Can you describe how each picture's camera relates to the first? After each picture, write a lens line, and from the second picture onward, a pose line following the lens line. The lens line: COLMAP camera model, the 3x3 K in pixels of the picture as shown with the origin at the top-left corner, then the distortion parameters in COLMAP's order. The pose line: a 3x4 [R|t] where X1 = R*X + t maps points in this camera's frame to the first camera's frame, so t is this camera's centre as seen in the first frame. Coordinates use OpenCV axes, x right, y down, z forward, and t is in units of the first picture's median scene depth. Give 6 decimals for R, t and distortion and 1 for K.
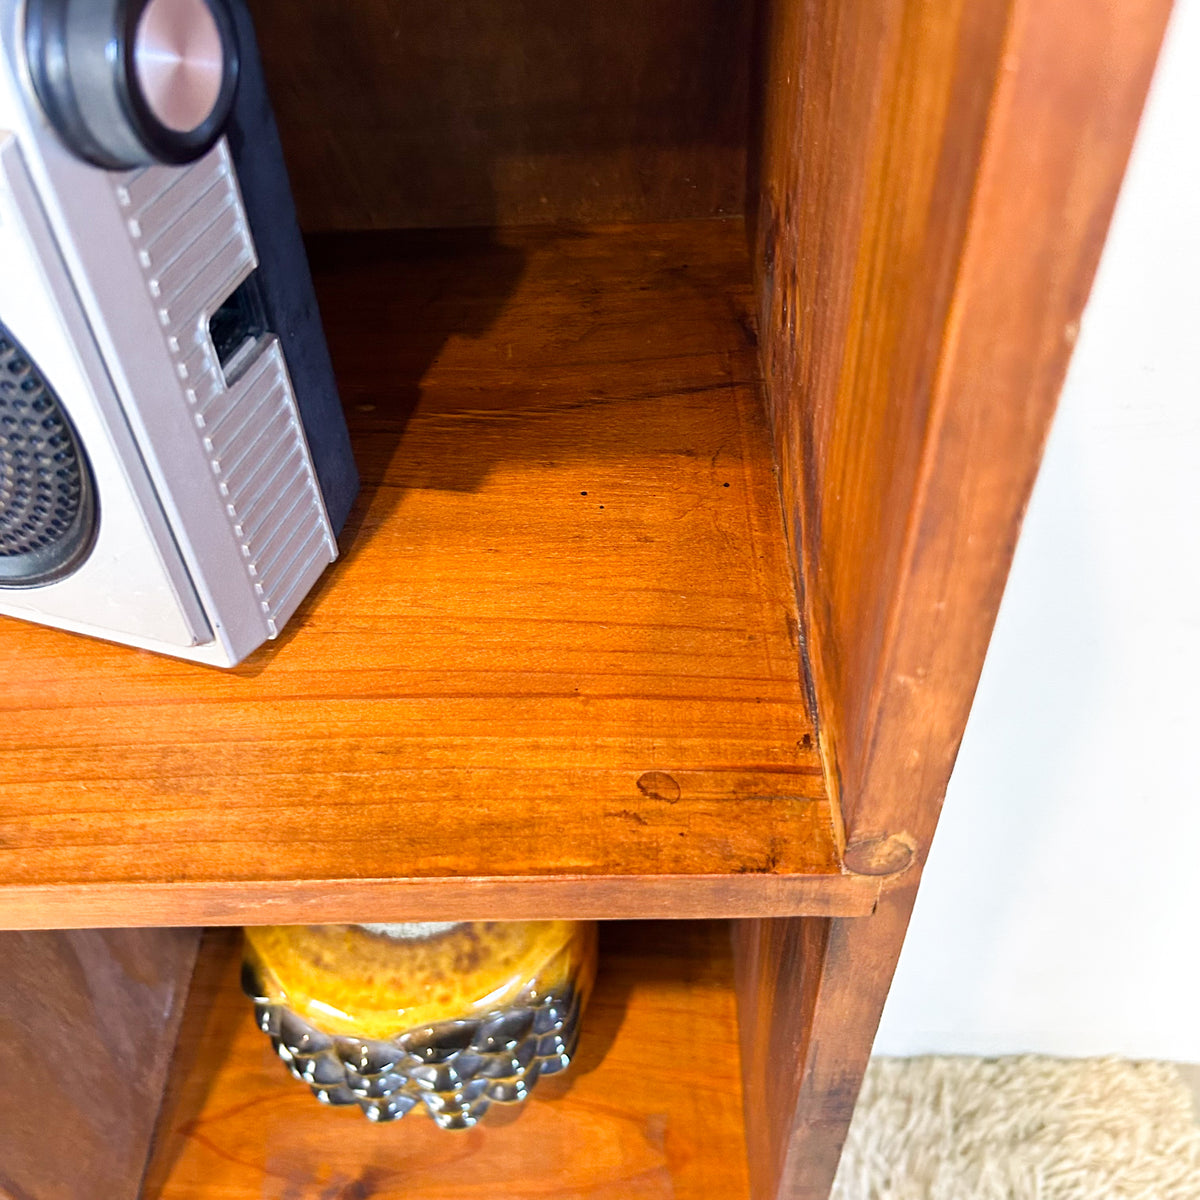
lens RADIAL K [[1198.3, 0, 613.6], [0, 1198.3, 592.2], [0, 0, 1]] dist [0.109117, -0.279633]
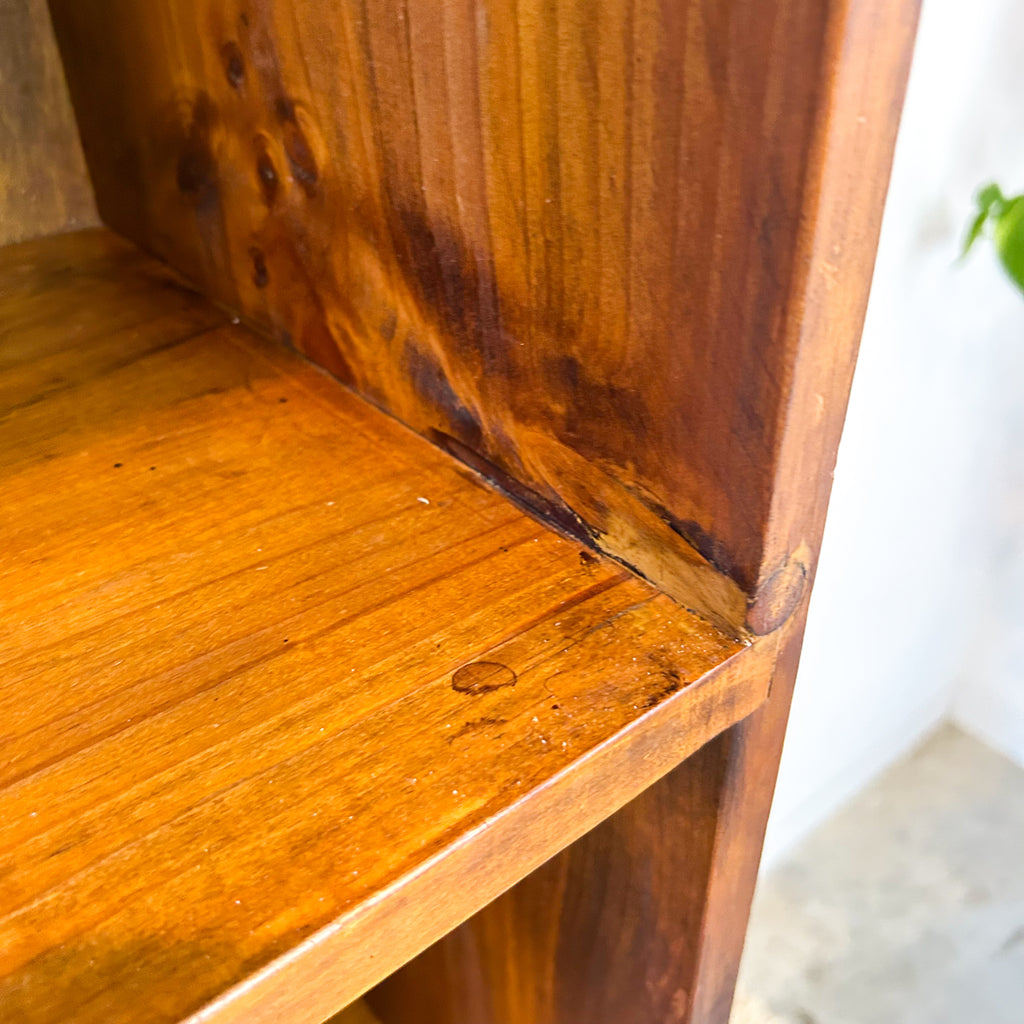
lens RADIAL K [[1048.6, 0, 512.0], [0, 1048.6, 512.0], [0, 0, 1]] dist [0.094782, -0.215350]
pose [[0.762985, -0.343229, 0.547766, -0.248561], [0.457015, 0.885709, -0.081594, 0.129903], [-0.457155, 0.312592, 0.832643, 0.429810]]
